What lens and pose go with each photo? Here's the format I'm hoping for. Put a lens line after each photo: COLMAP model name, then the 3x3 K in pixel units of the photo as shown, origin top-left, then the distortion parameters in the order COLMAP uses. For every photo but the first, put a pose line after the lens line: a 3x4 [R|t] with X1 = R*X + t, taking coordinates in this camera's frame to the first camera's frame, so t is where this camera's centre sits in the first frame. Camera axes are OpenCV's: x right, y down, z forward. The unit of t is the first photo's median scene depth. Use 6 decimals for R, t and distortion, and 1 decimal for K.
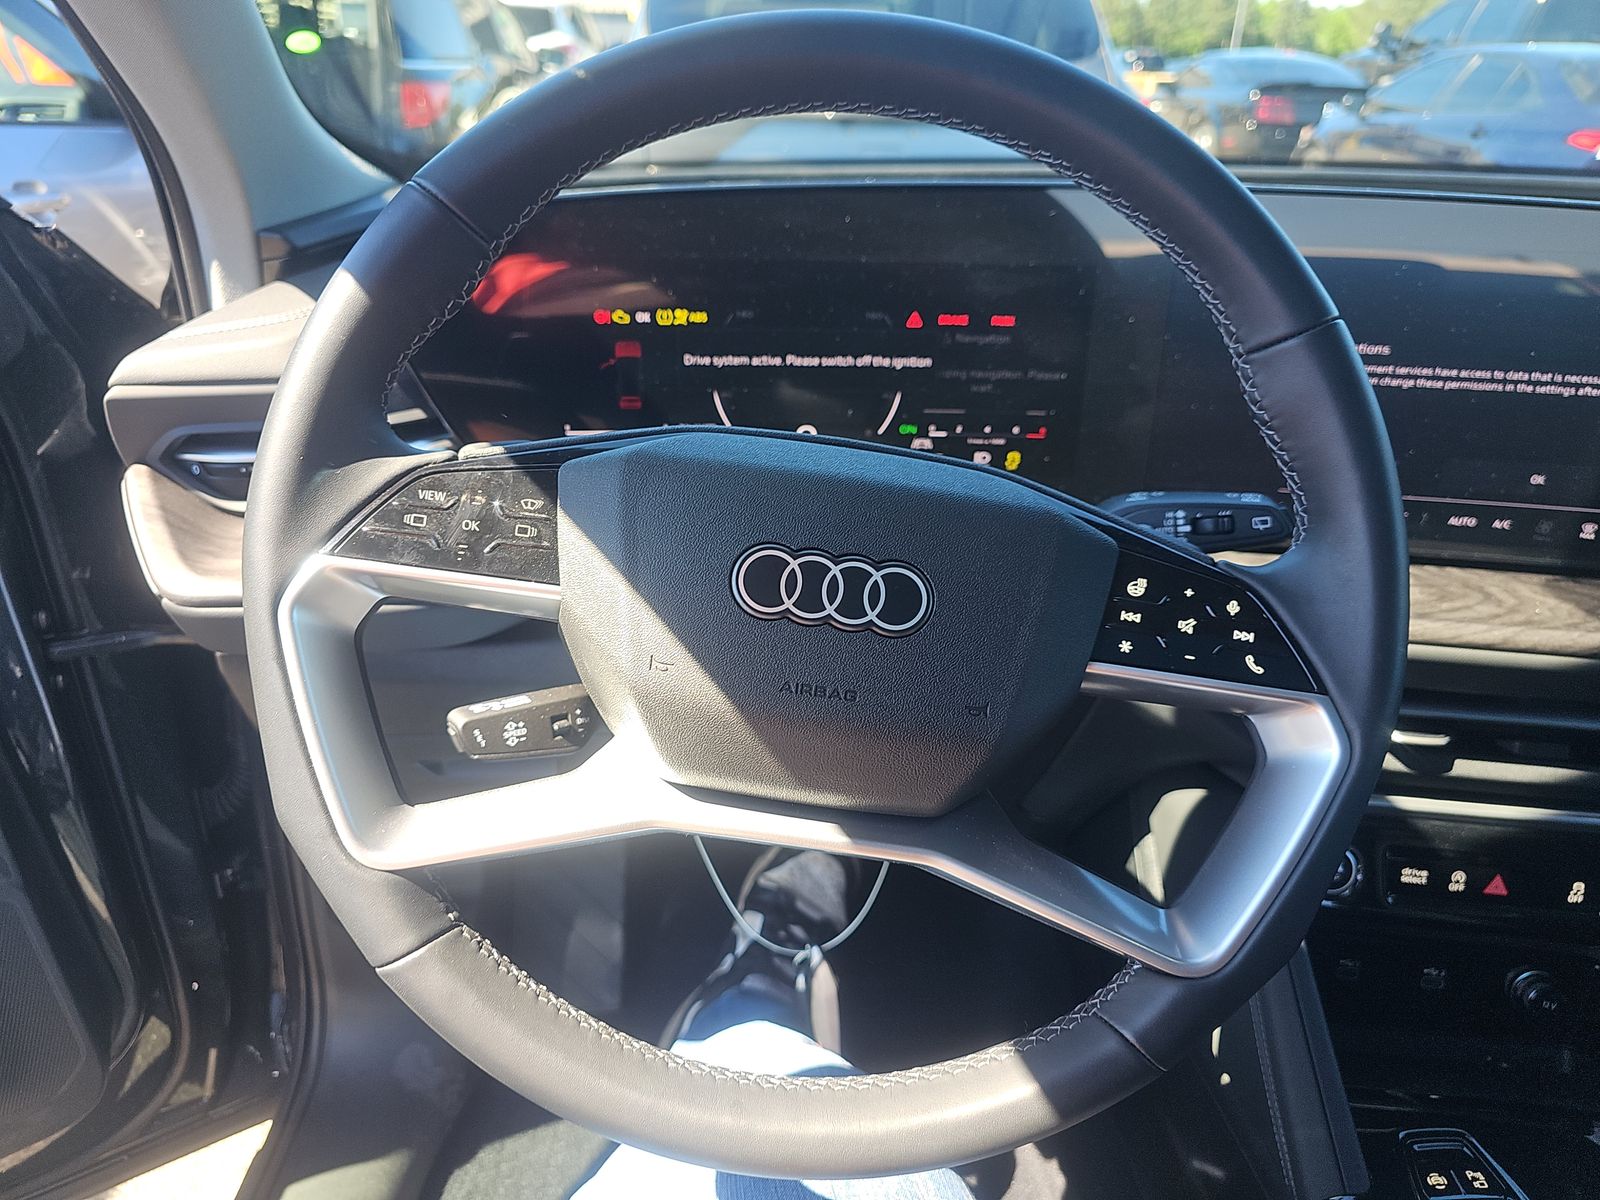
lens RADIAL K [[1081.8, 0, 800.0], [0, 1081.8, 600.0], [0, 0, 1]] dist [-0.002517, -0.001019]
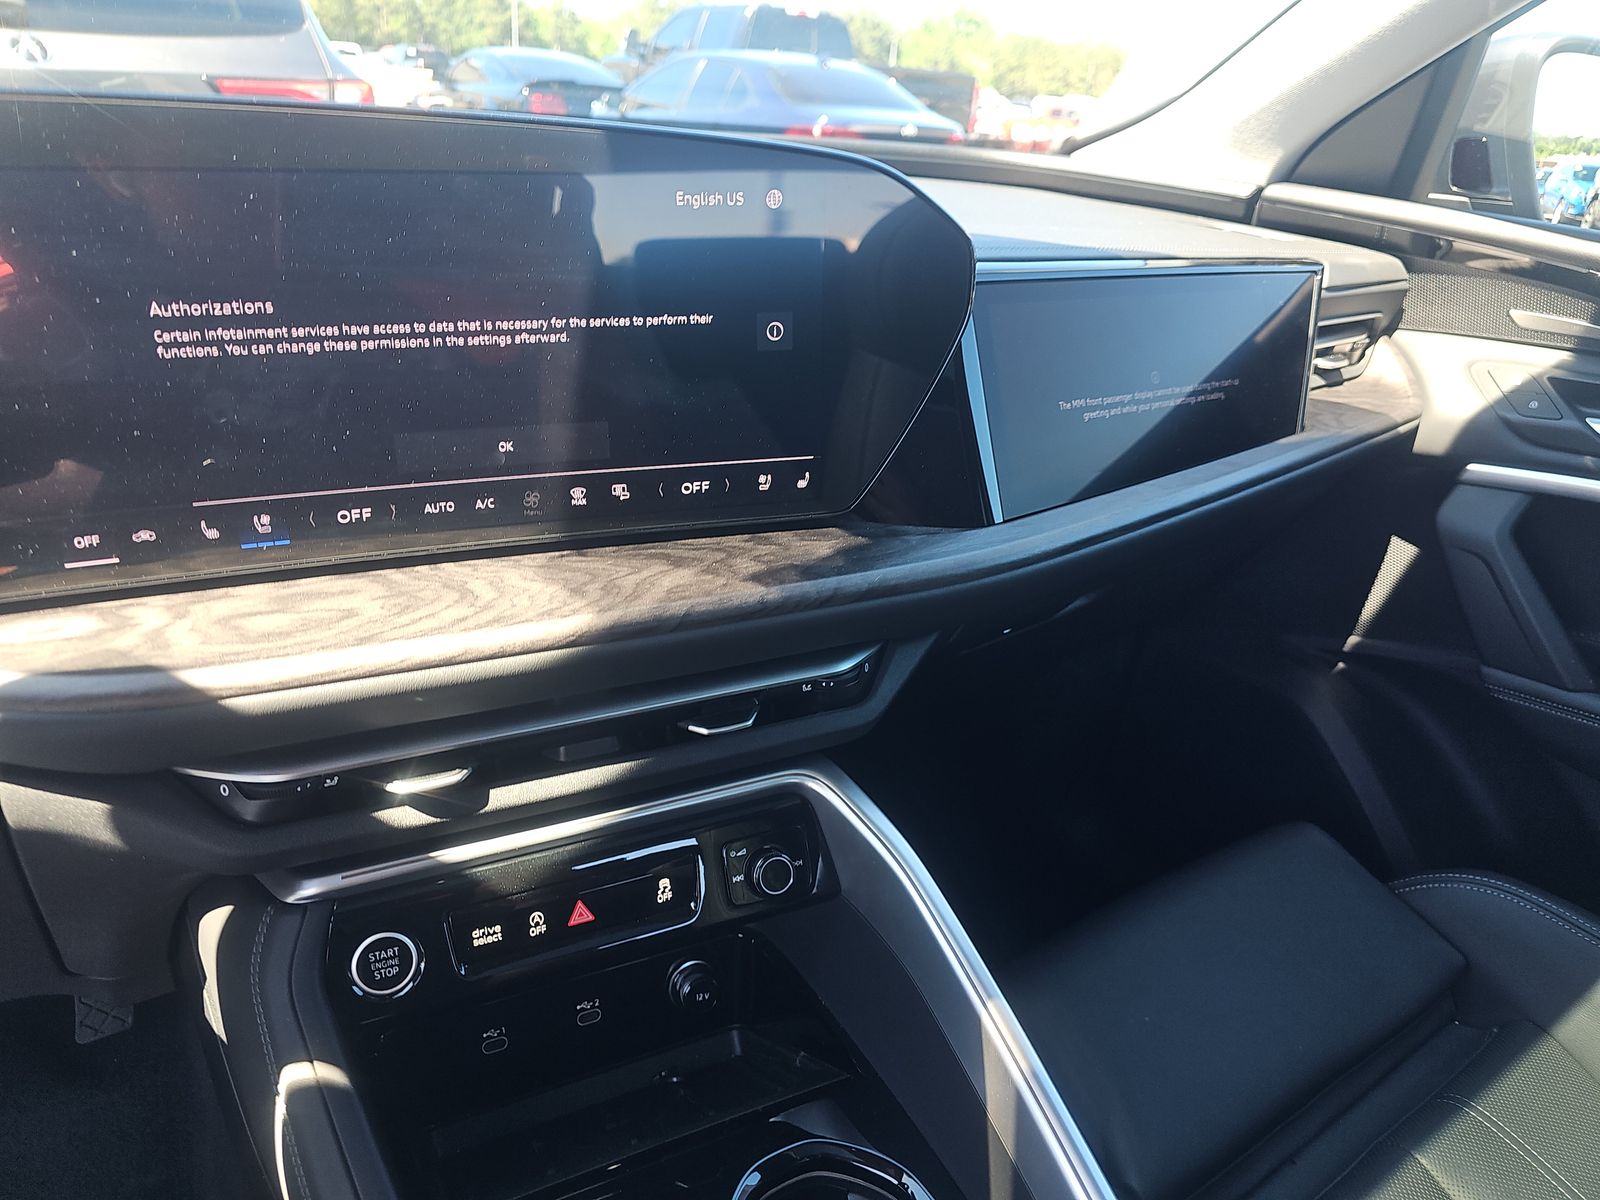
lens RADIAL K [[1081.8, 0, 800.0], [0, 1081.8, 600.0], [0, 0, 1]] dist [-0.002517, -0.001019]
pose [[0.839804, -0.203216, 0.503421, 0.420531], [0.202373, 0.977645, 0.057050, 0.004956], [-0.503761, 0.053968, 0.862156, 0.154195]]
